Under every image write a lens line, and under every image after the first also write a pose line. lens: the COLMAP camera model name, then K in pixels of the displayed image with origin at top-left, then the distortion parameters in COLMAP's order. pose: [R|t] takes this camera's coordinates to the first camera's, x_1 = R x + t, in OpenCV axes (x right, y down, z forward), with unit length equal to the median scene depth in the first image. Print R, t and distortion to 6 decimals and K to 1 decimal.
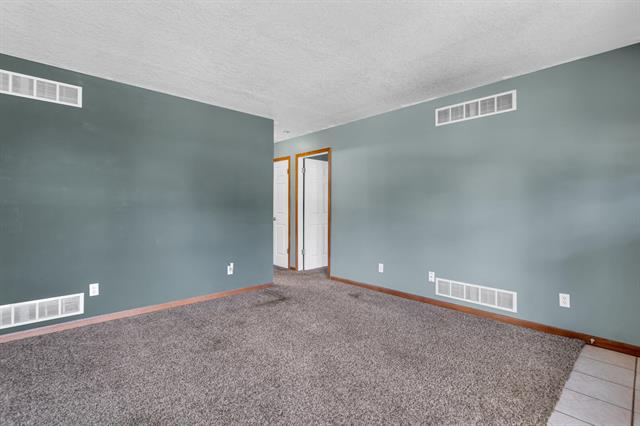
lens RADIAL K [[302.5, 0, 318.7], [0, 302.5, 209.6], [0, 0, 1]] dist [0.001103, -0.000047]
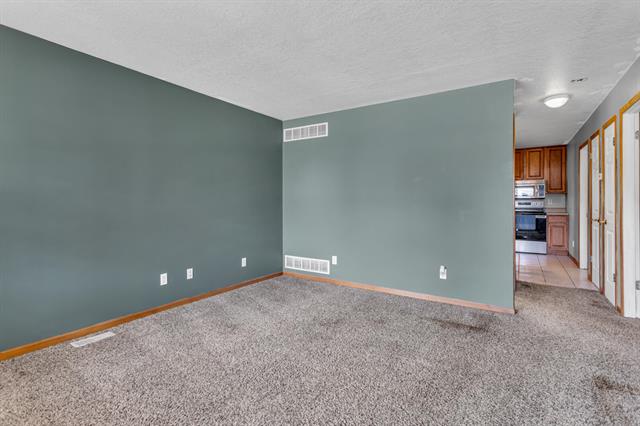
lens RADIAL K [[308.8, 0, 316.9], [0, 308.8, 203.7], [0, 0, 1]] dist [-0.000200, 0.000312]
pose [[0.230168, 0.000521, -0.973151, 0.621083], [-0.009375, 0.999955, -0.001682, 0.000076], [0.973106, 0.009510, 0.230162, 0.541116]]
